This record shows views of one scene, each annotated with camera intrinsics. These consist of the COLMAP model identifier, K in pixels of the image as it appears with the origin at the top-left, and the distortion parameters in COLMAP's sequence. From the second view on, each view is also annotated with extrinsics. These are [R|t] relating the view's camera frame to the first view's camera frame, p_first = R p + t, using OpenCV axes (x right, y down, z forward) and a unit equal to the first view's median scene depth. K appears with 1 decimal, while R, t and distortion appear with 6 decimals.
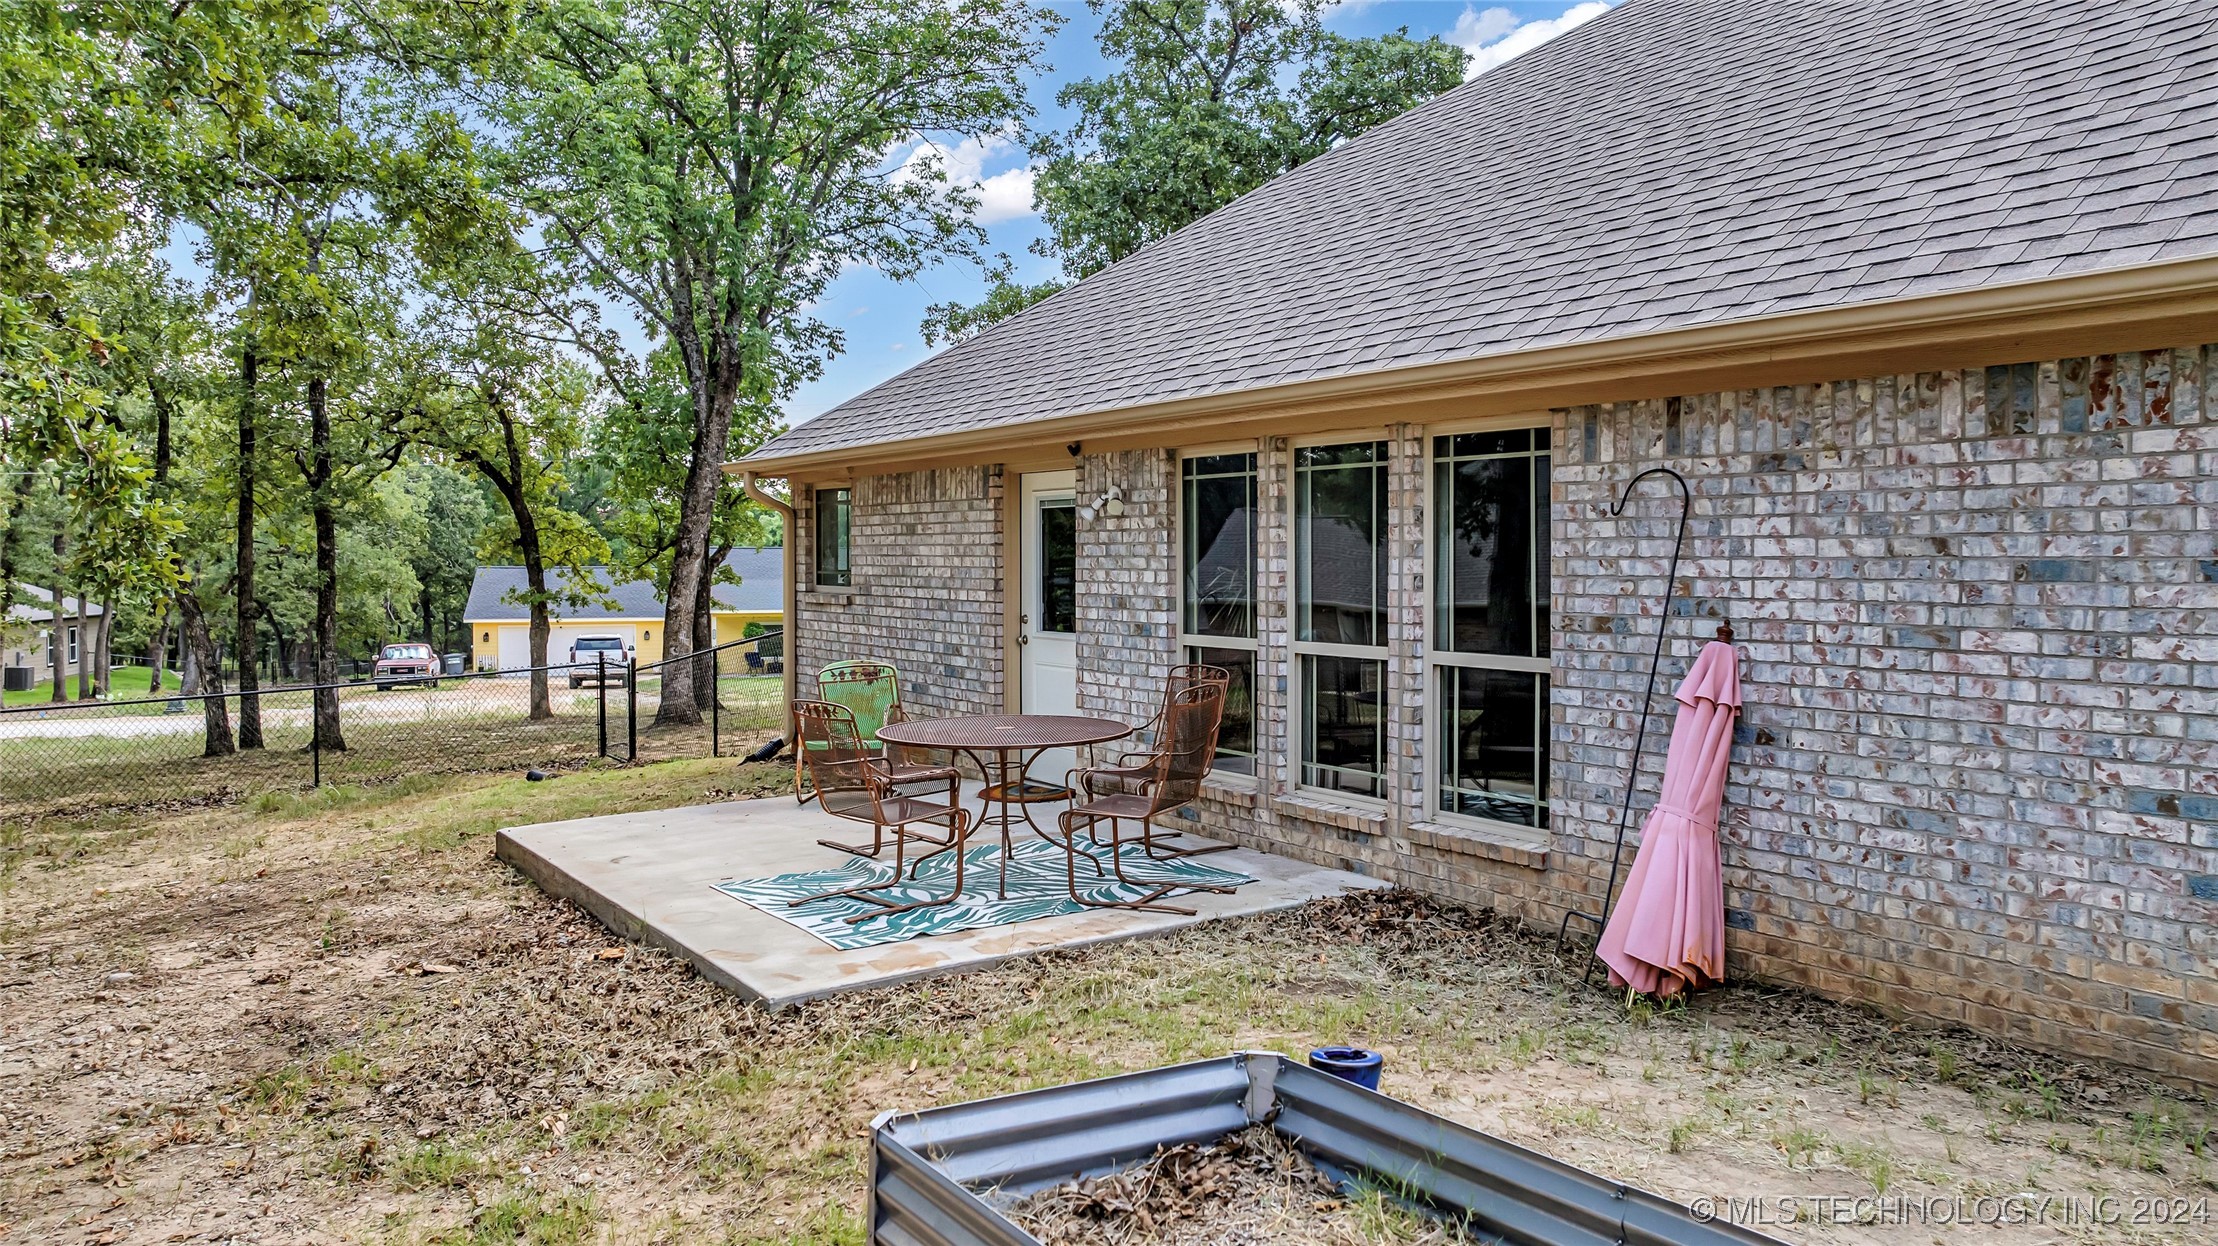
lens RADIAL K [[1616.6, 0, 1105.2], [0, 1616.6, 591.4], [0, 0, 1]] dist [-0.016803, -0.000392]
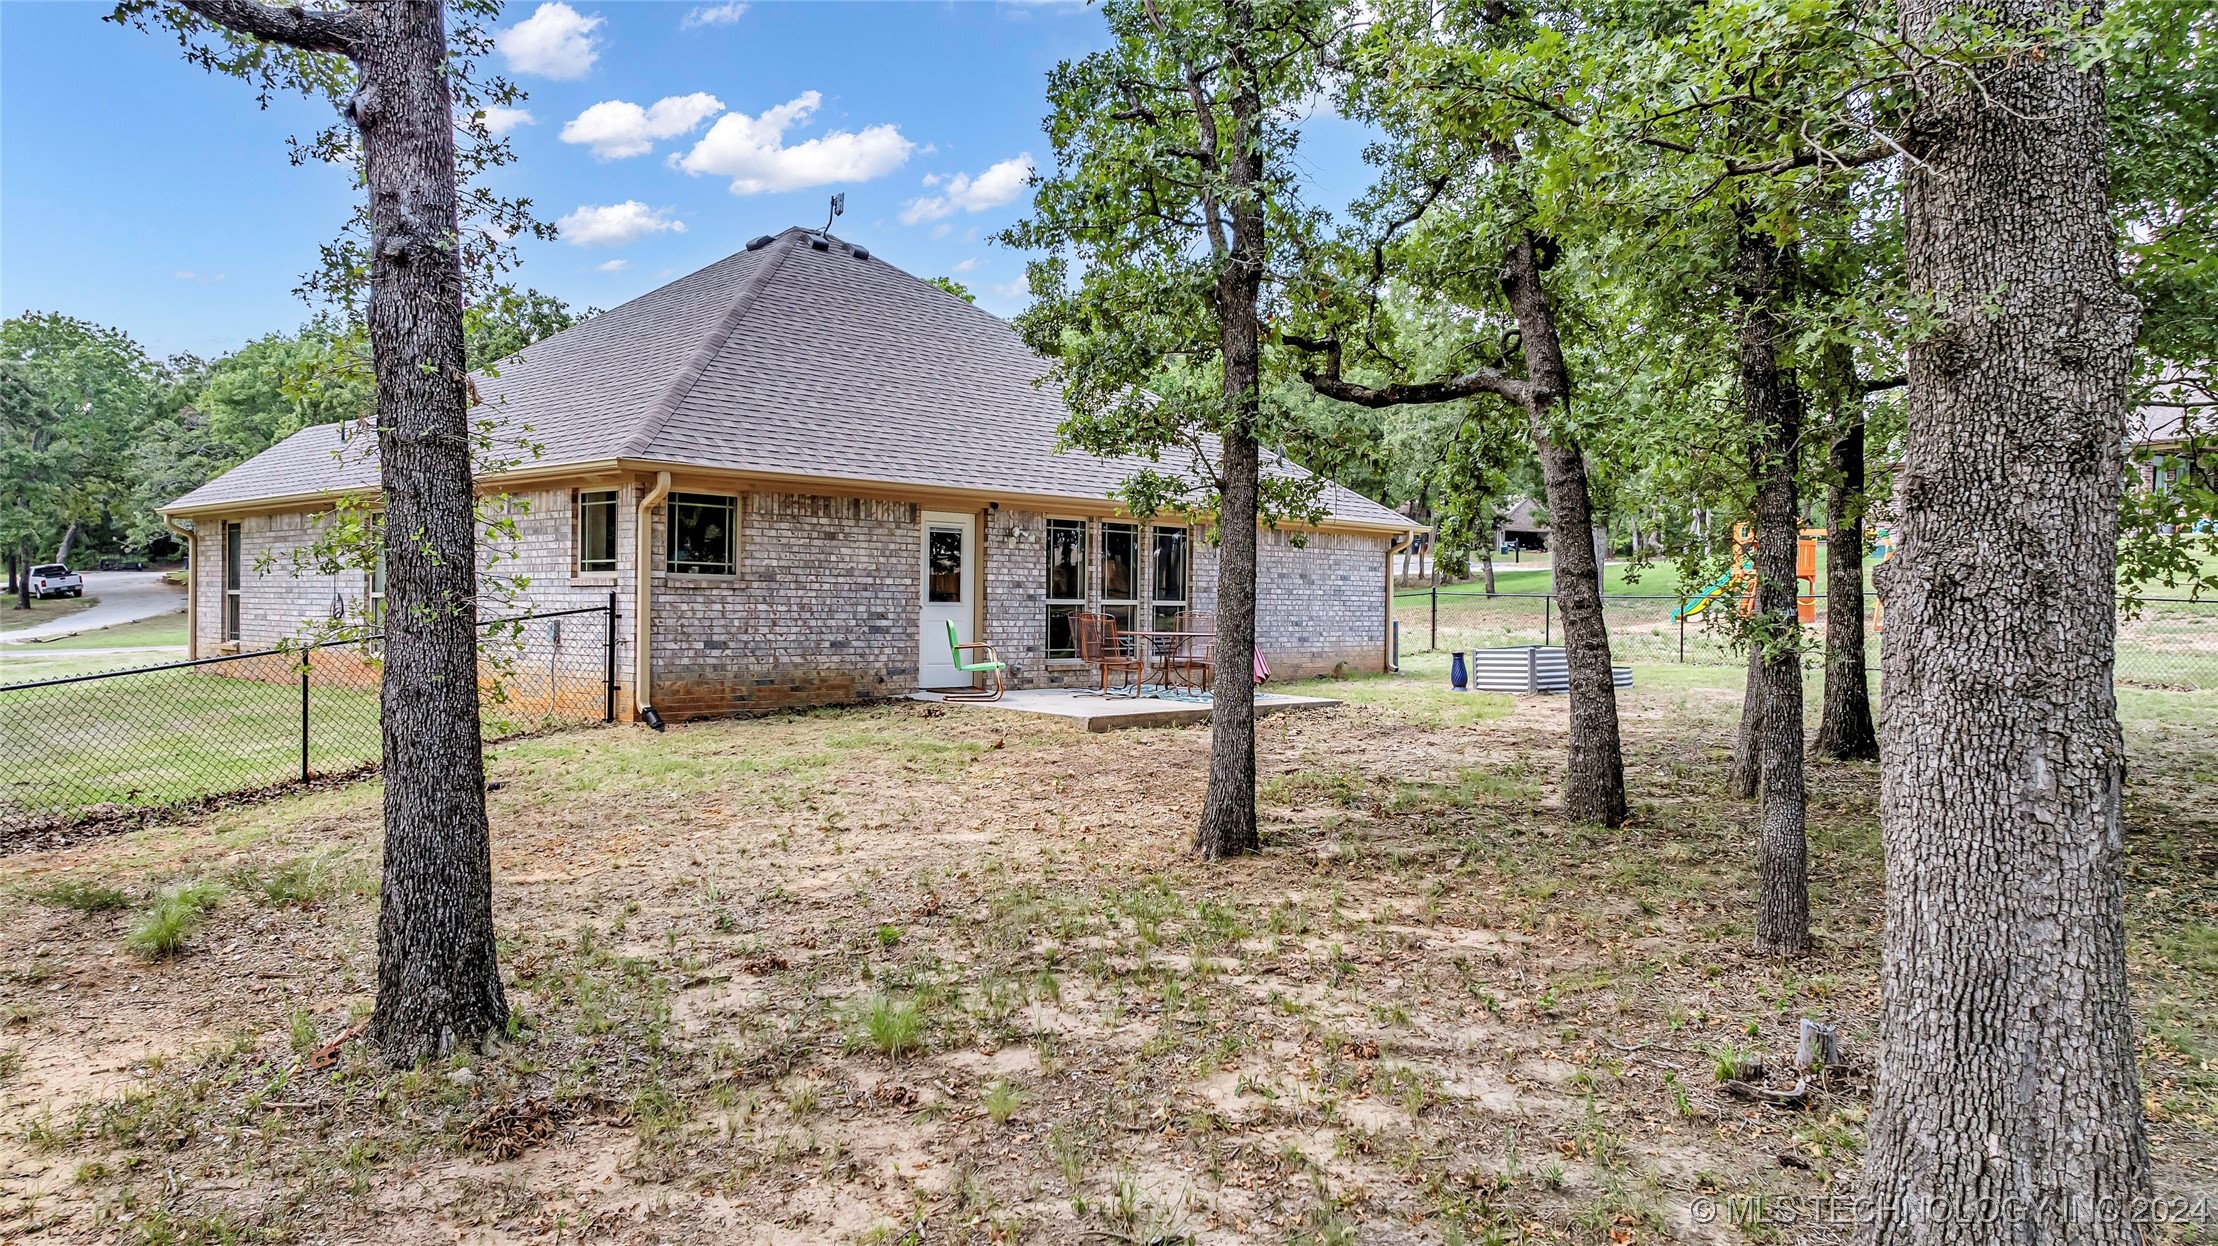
lens RADIAL K [[1616.6, 0, 1105.2], [0, 1616.6, 591.4], [0, 0, 1]] dist [-0.016803, -0.000392]
pose [[-0.233878, 0.006415, 0.972245, -3.160333], [0.010618, 0.999935, -0.004043, 0.039029], [-0.972208, 0.009378, -0.233931, 2.166446]]
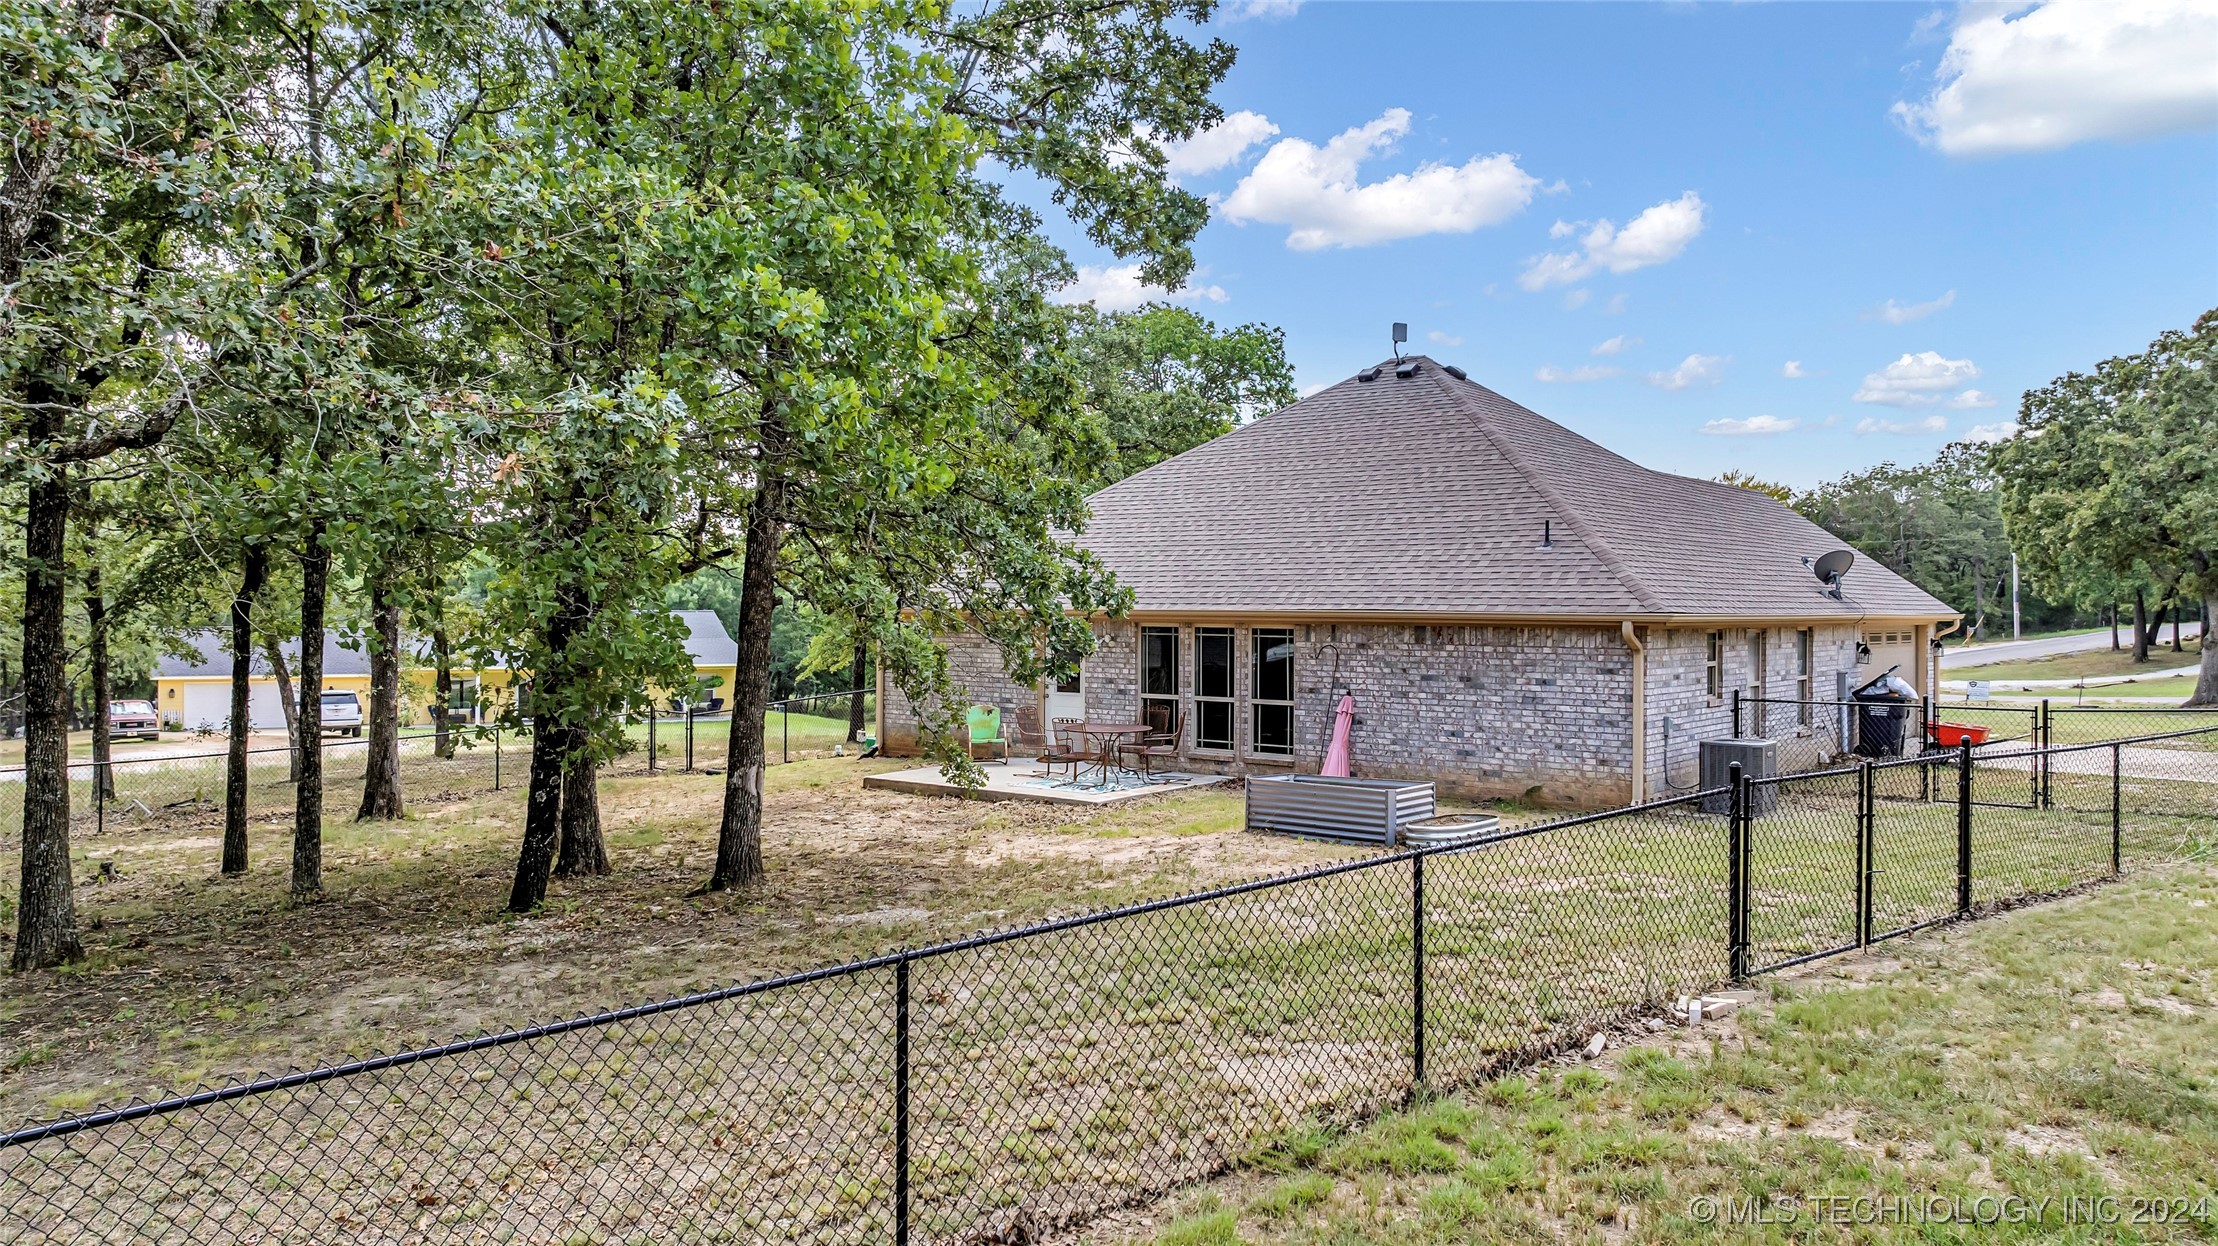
lens RADIAL K [[1616.6, 0, 1105.2], [0, 1616.6, 591.4], [0, 0, 1]] dist [-0.016803, -0.000392]
pose [[0.955834, 0.009066, 0.293768, -1.175206], [-0.000549, 0.999577, -0.029063, -0.094568], [-0.293907, 0.027619, 0.955435, -2.245852]]
